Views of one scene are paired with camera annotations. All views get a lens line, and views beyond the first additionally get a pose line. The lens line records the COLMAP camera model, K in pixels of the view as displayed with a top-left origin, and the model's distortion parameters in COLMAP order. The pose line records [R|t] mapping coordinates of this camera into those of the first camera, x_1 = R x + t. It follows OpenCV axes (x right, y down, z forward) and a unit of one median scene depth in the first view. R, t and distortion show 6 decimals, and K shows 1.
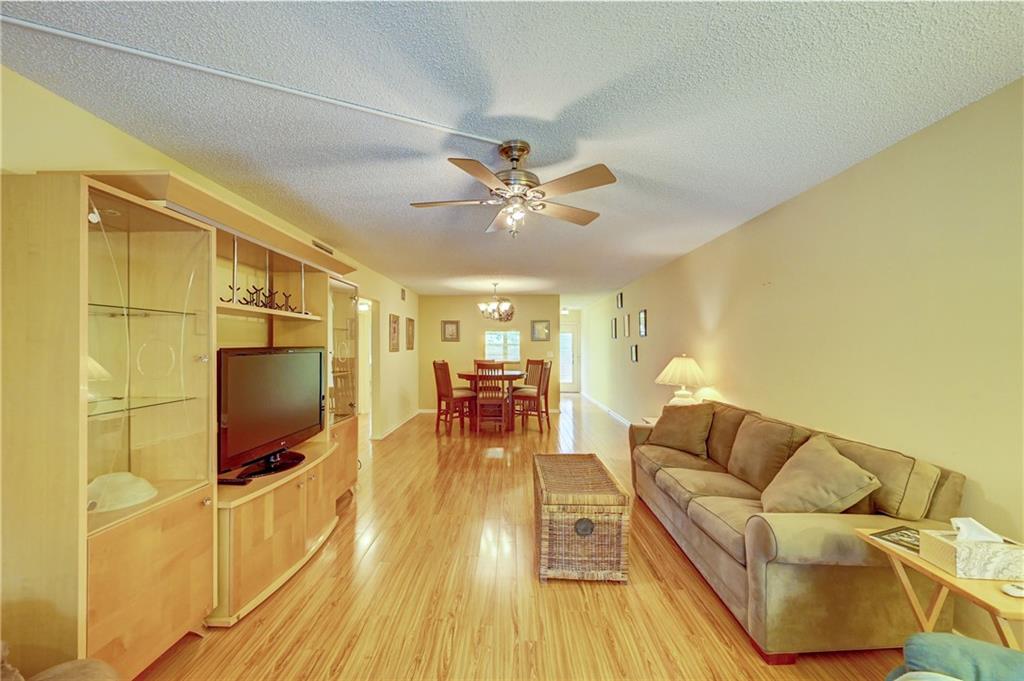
lens RADIAL K [[406.4, 0, 506.6], [0, 406.4, 342.5], [0, 0, 1]] dist [0.000658, 0.000478]
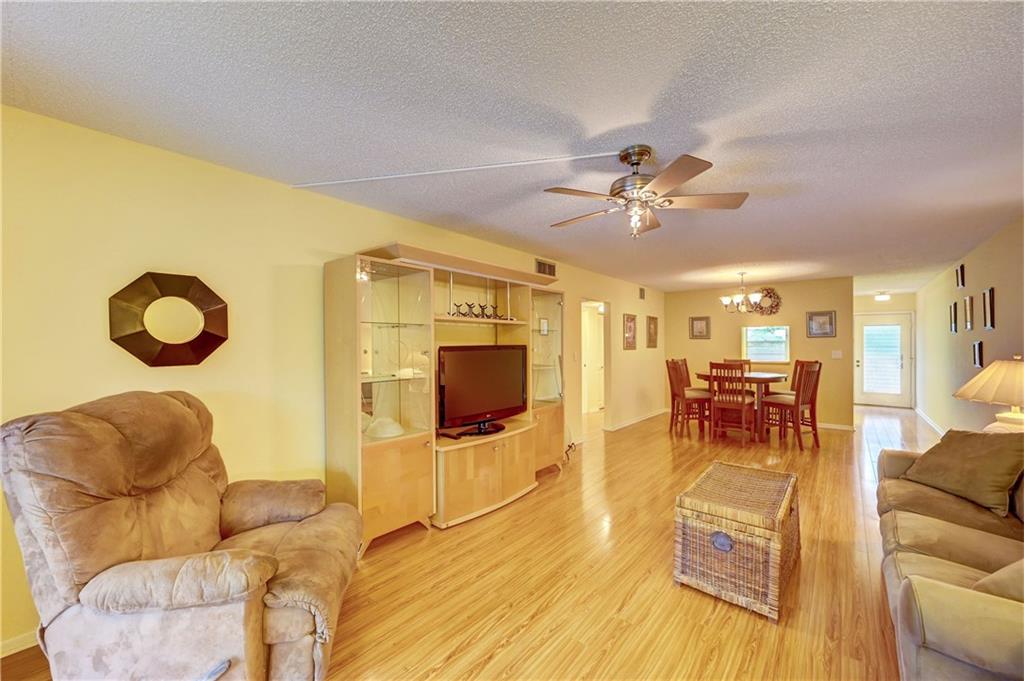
lens RADIAL K [[406.4, 0, 508.5], [0, 406.4, 344.6], [0, 0, 1]] dist [0.000658, 0.000478]
pose [[0.772616, -0.001255, -0.634872, 0.400876], [0.007830, 0.999941, 0.007552, -0.001284], [0.634825, -0.010806, 0.772580, -0.009167]]
